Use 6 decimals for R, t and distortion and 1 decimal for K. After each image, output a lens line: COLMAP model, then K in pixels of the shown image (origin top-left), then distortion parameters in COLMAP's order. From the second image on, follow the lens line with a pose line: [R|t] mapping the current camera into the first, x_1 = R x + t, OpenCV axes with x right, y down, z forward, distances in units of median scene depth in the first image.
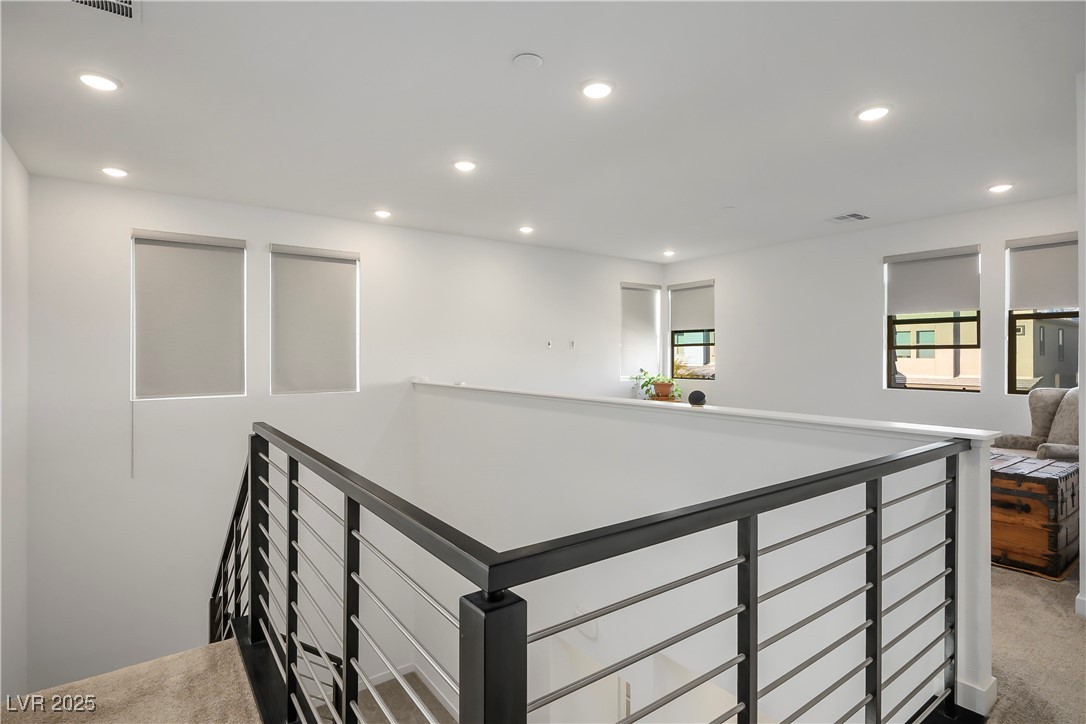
lens RADIAL K [[548.1, 0, 544.8], [0, 548.1, 354.1], [0, 0, 1]] dist [0.000176, 0.002540]
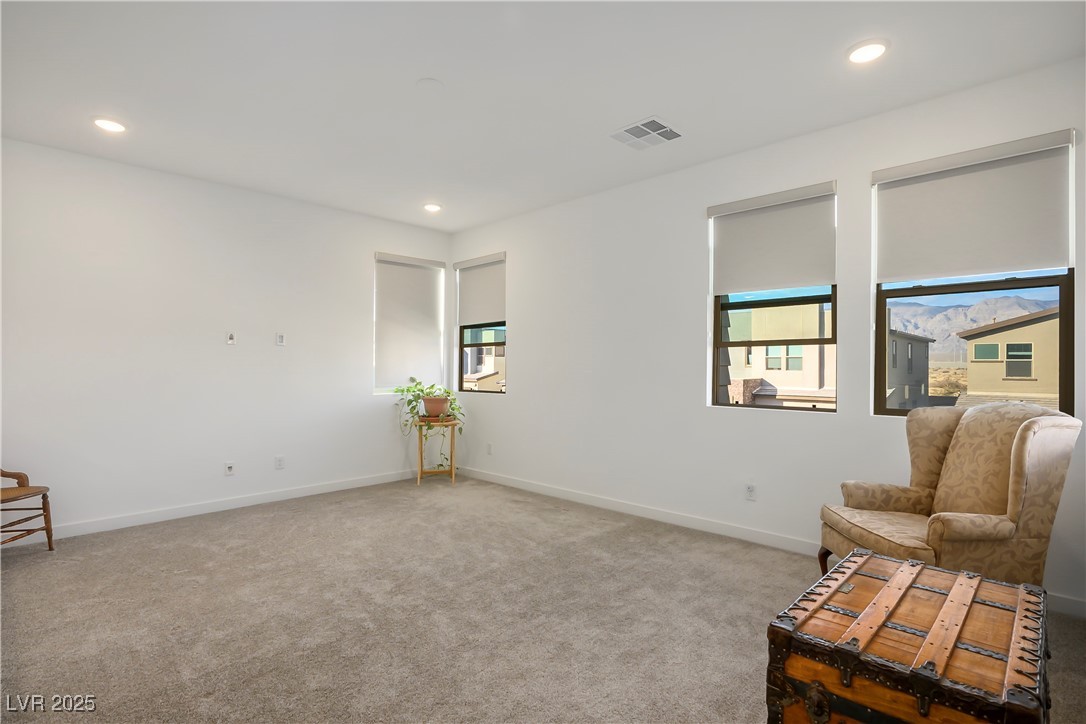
lens RADIAL K [[548.1, 0, 541.2], [0, 548.1, 365.1], [0, 0, 1]] dist [0.000176, 0.002540]
pose [[0.985971, 0.005144, 0.166836, 0.339428], [-0.004735, 0.999985, -0.002847, 0.018317], [-0.166848, 0.002017, 0.985981, 0.416430]]
